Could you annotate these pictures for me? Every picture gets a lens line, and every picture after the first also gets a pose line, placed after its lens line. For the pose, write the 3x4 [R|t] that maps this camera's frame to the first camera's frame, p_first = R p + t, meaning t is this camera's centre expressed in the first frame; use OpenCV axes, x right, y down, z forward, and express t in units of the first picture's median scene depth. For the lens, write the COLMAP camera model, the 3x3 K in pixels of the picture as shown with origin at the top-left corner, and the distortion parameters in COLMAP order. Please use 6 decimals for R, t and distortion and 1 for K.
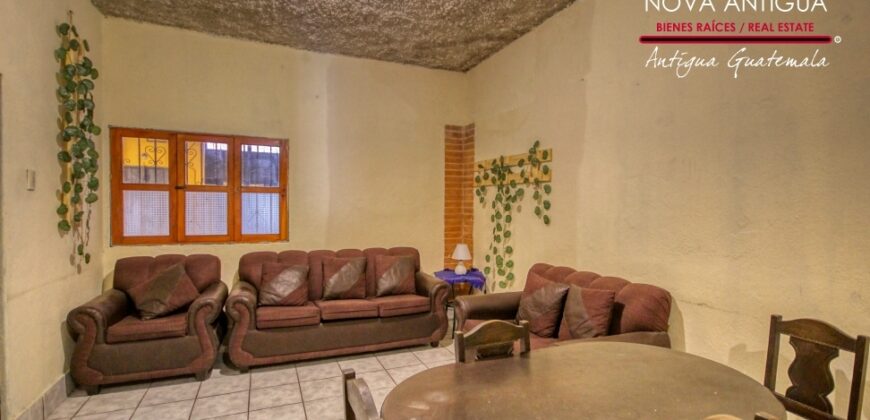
lens RADIAL K [[402.2, 0, 439.3], [0, 402.2, 214.5], [0, 0, 1]] dist [0.000077, -0.000662]
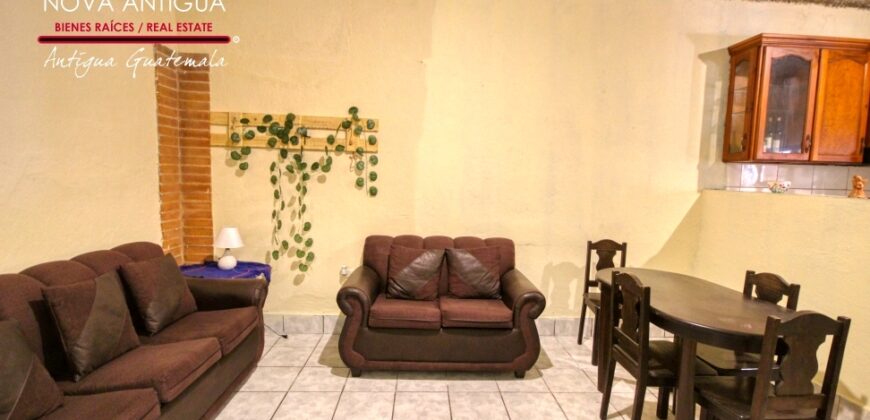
lens RADIAL K [[402.2, 0, 439.3], [0, 402.2, 214.5], [0, 0, 1]] dist [0.000077, -0.000662]
pose [[0.367378, -0.086625, 0.926029, -0.586347], [-0.008748, 0.995287, 0.096574, -0.026770], [-0.930030, -0.043580, 0.364889, 0.476756]]
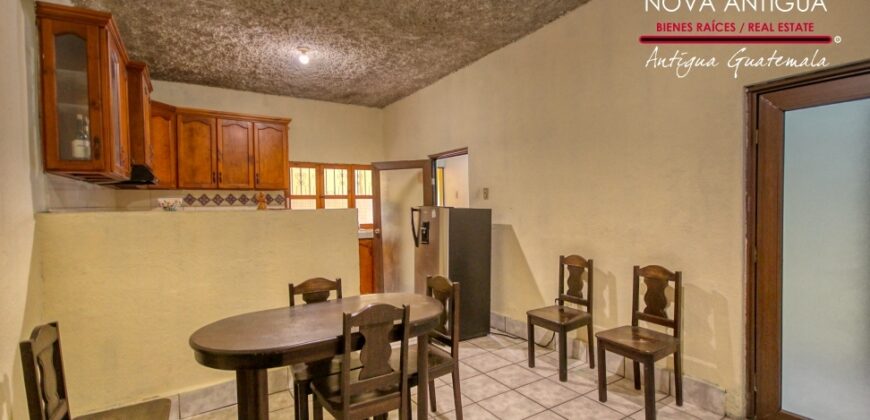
lens RADIAL K [[402.2, 0, 439.3], [0, 402.2, 214.5], [0, 0, 1]] dist [0.000077, -0.000662]
pose [[-0.989622, 0.009670, -0.143369, 0.054513], [0.003068, 0.998928, 0.046197, -0.023098], [0.143662, 0.045278, -0.988590, 0.947668]]
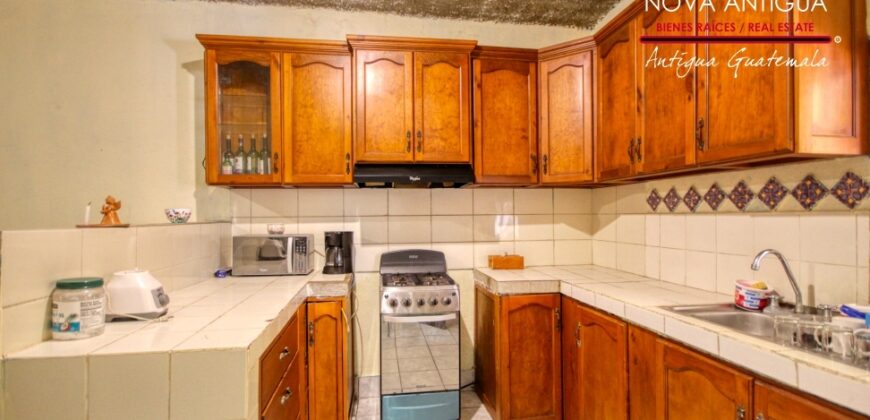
lens RADIAL K [[402.2, 0, 439.3], [0, 402.2, 214.5], [0, 0, 1]] dist [0.000077, -0.000662]
pose [[0.276017, -0.006870, 0.961128, -0.072506], [0.029967, 0.999550, -0.001461, 0.002934], [-0.960685, 0.029206, 0.276099, -0.458395]]
